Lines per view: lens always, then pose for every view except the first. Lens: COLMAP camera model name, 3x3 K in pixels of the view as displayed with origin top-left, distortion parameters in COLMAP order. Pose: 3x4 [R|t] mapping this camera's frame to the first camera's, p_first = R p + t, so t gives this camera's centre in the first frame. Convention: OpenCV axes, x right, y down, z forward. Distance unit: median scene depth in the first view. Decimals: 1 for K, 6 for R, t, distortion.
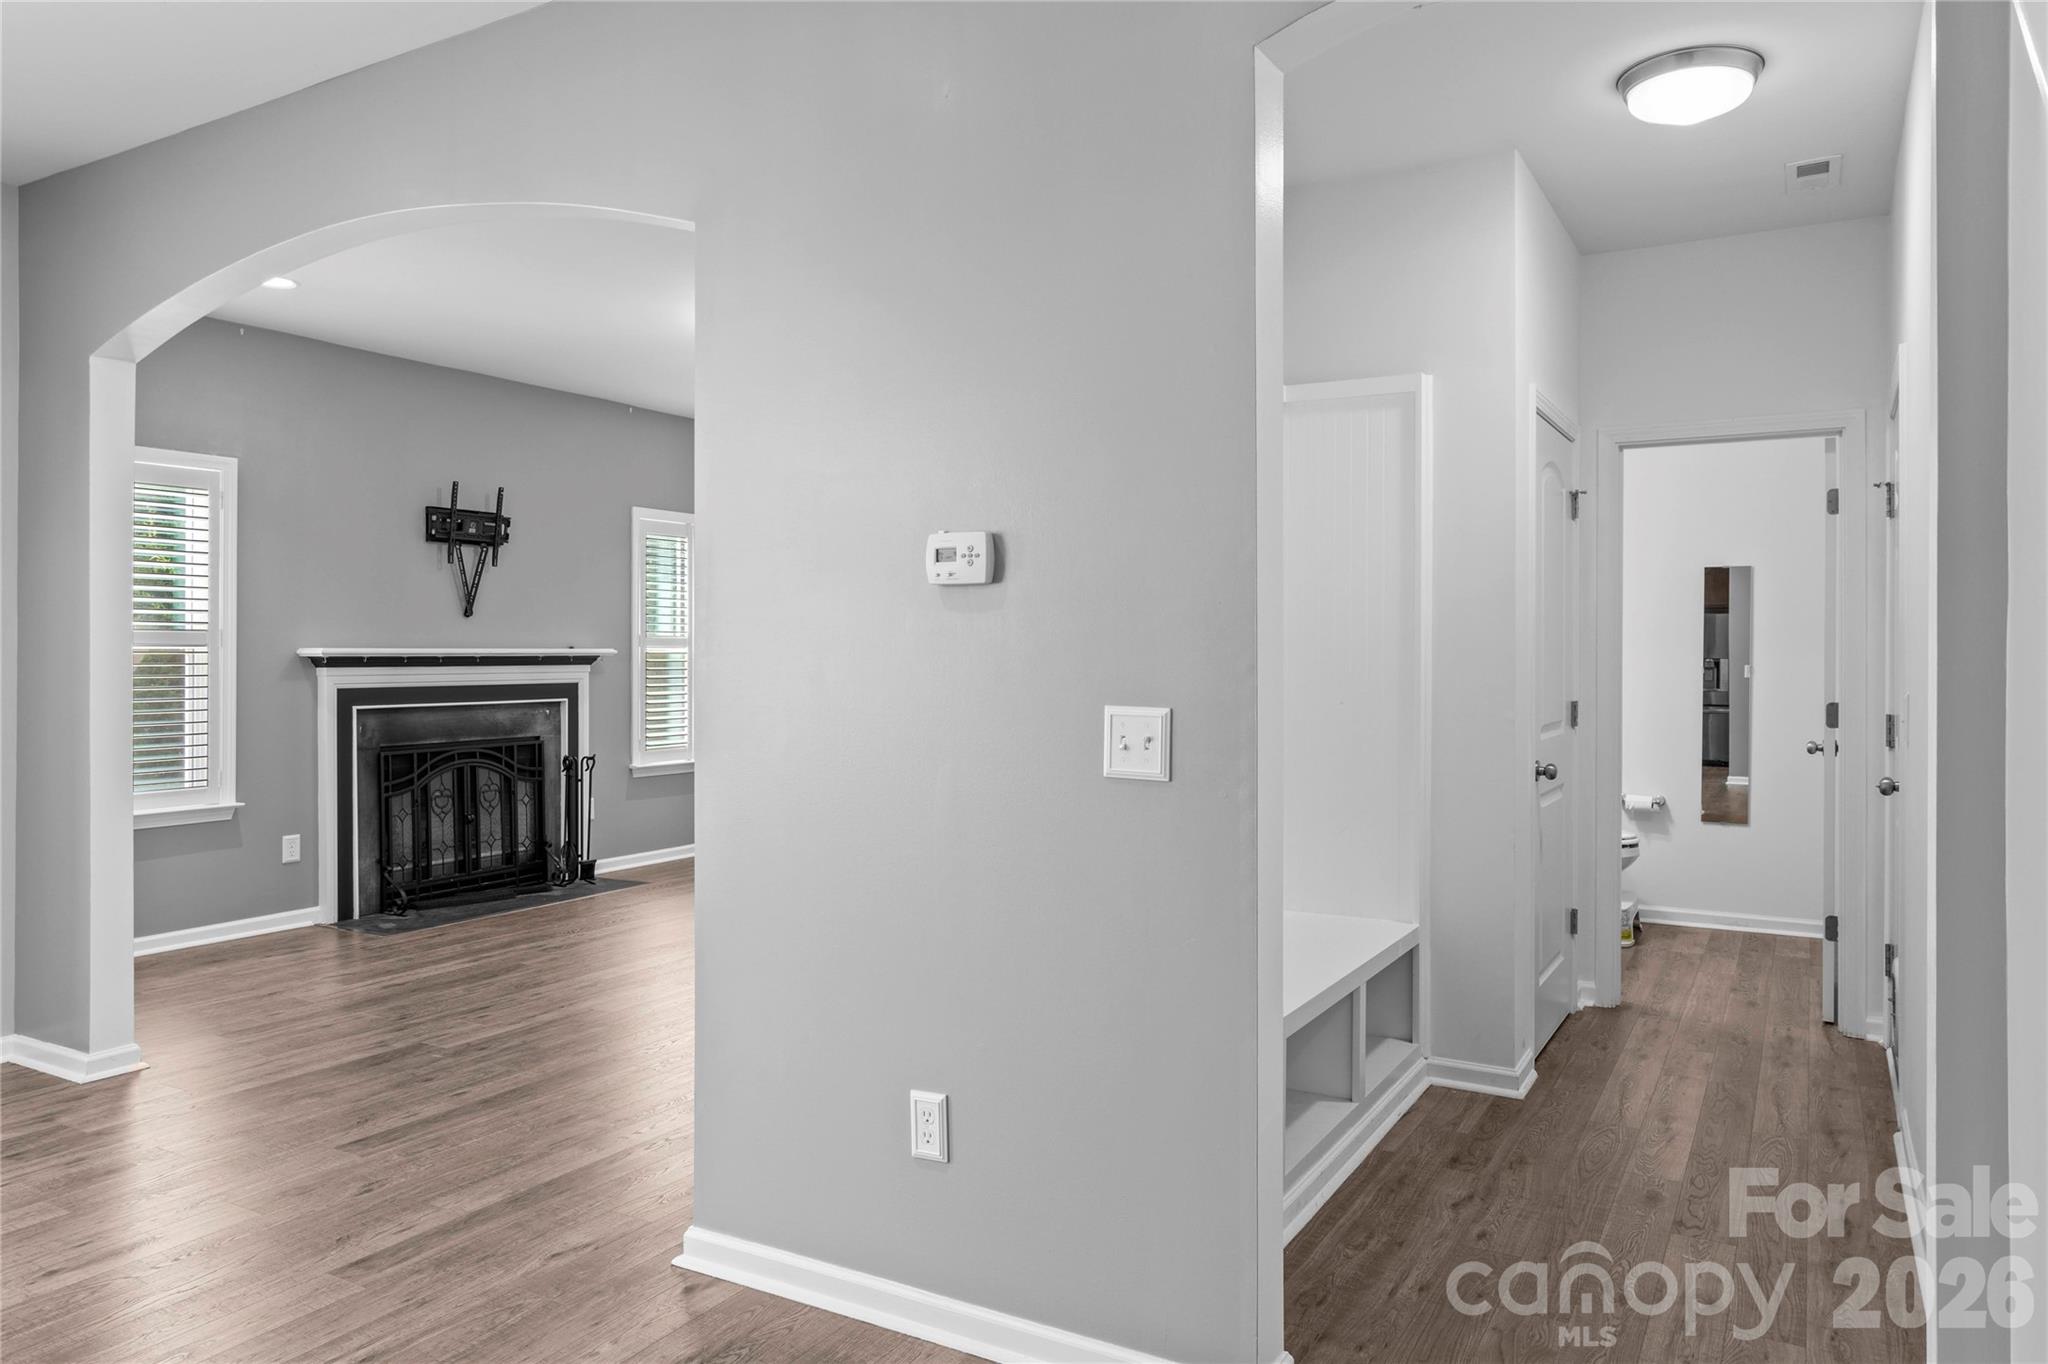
lens RADIAL K [[1329.7, 0, 1054.6], [0, 1329.7, 654.3], [0, 0, 1]] dist [-0.005059, 0.002368]
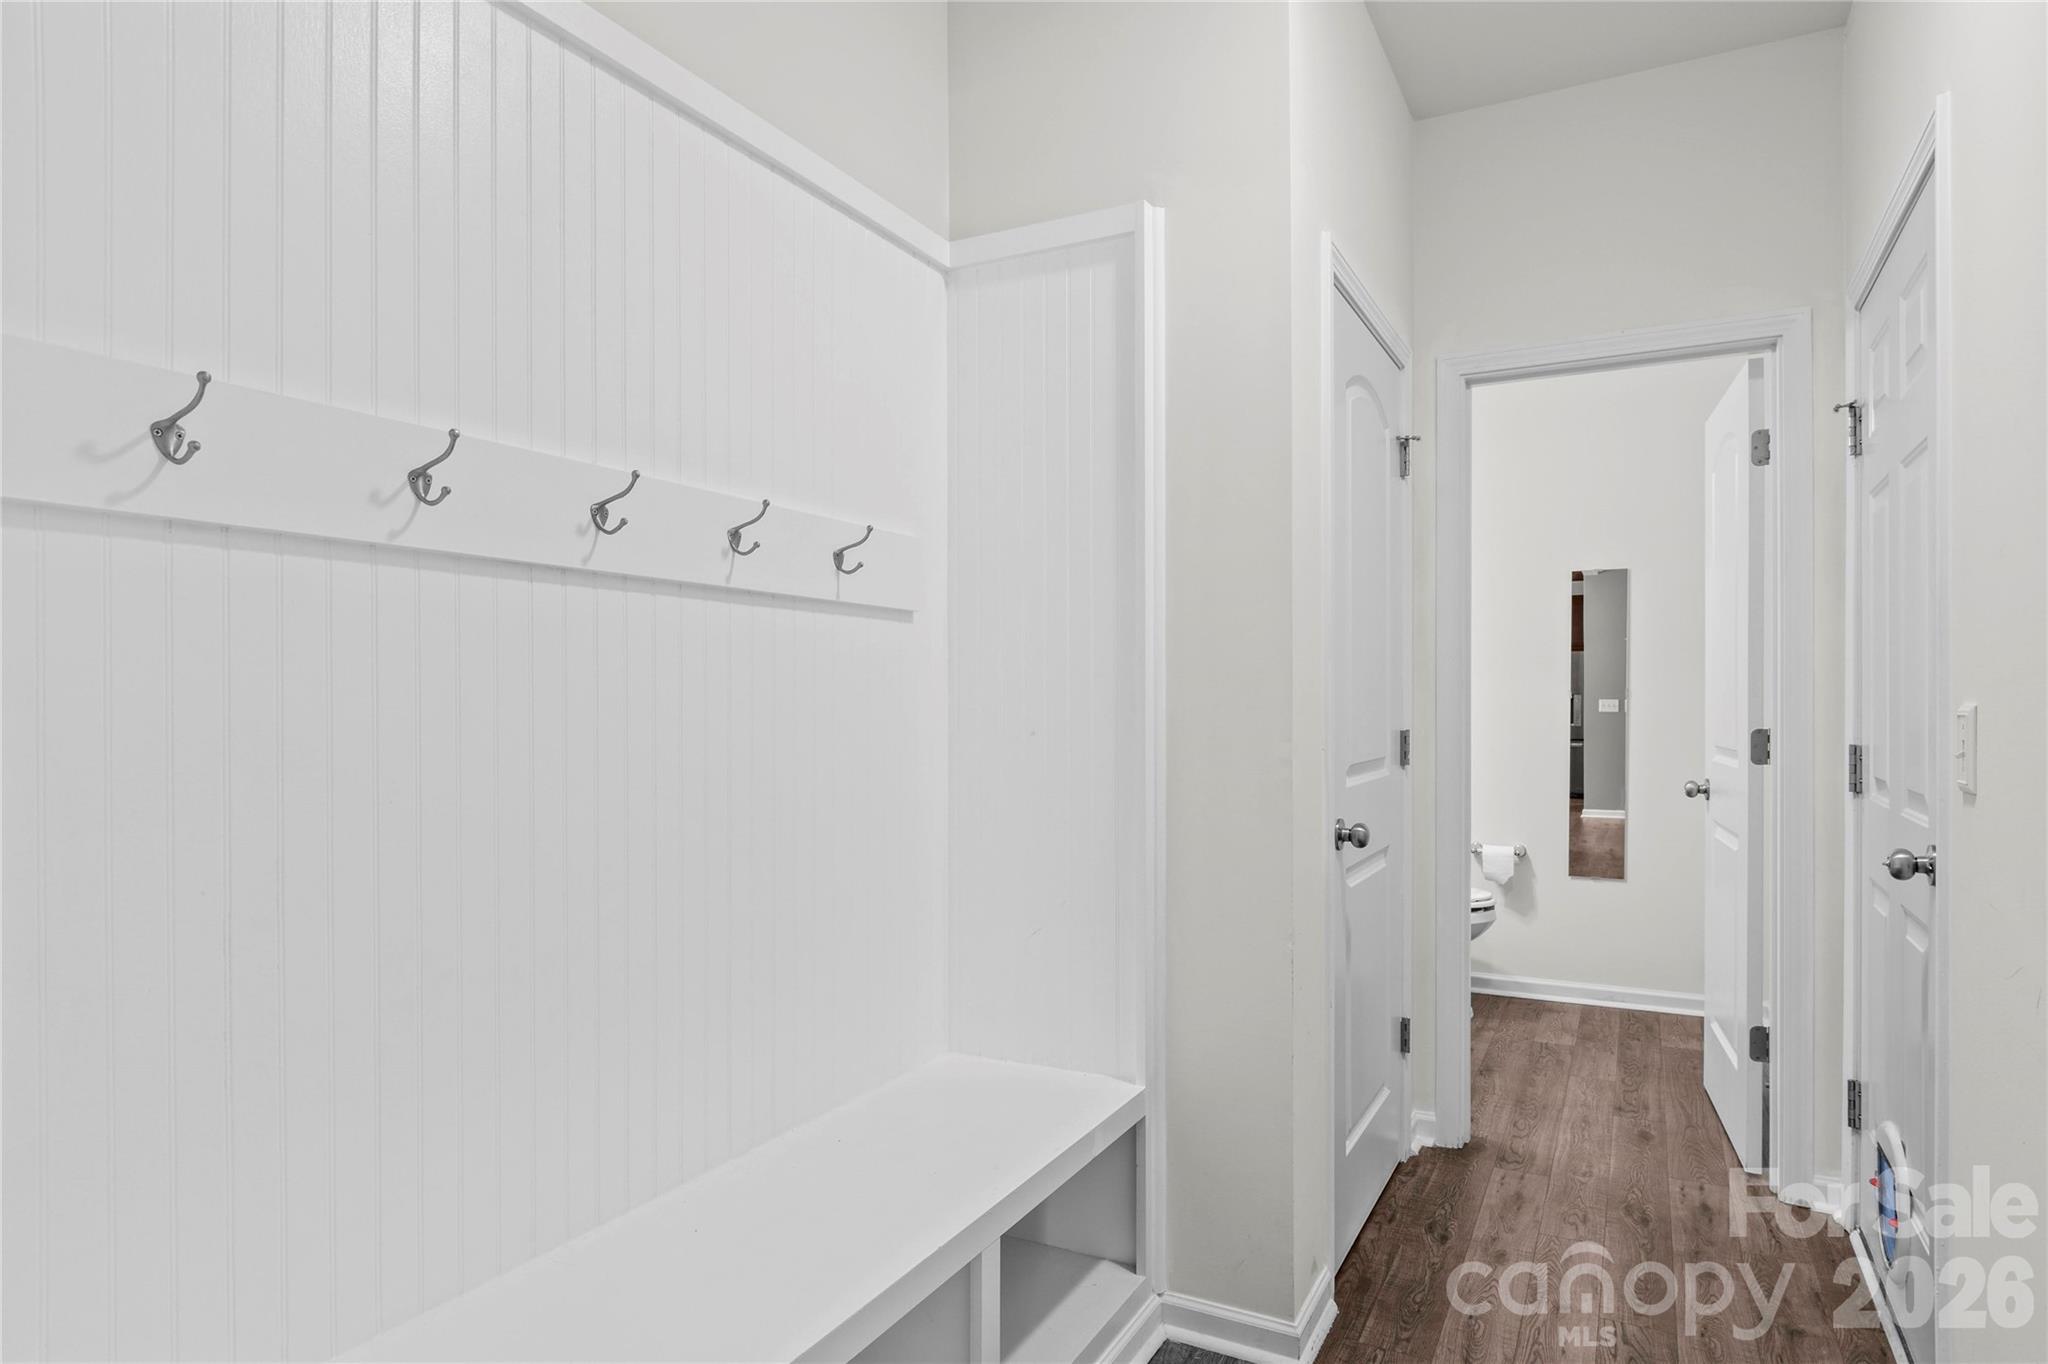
lens RADIAL K [[1169.1, 0, 1039.4], [0, 1169.1, 707.0], [0, 0, 1]] dist [0.001949, 0.000081]
pose [[0.999179, -0.006086, 0.040063, 0.170078], [0.005790, 0.999955, 0.007501, 0.017083], [-0.040107, -0.007263, 0.999169, 0.379005]]
